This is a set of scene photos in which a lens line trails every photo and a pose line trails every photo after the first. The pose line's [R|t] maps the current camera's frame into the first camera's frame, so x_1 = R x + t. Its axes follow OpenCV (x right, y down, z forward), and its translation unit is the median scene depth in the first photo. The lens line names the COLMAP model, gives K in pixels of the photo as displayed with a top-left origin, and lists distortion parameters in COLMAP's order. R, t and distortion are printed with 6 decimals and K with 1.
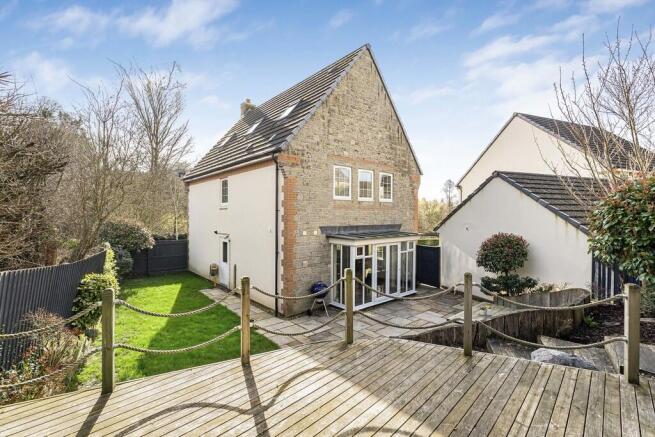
lens RADIAL K [[303.8, 0, 327.5], [0, 303.8, 218.5], [0, 0, 1]] dist [0.000444, 0.000006]
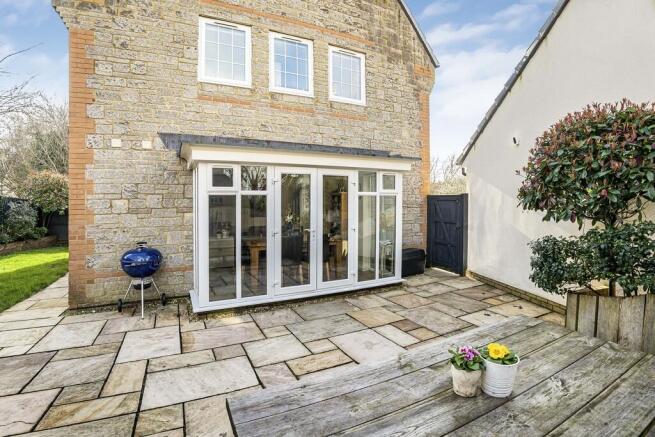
lens RADIAL K [[305.5, 0, 327.5], [0, 305.5, 218.5], [0, 0, 1]] dist [-0.084496, 0.000212]
pose [[0.966252, -0.002977, -0.257580, 0.354291], [0.009689, 0.999646, 0.024794, 0.153245], [0.257415, -0.026453, 0.965939, 0.601133]]
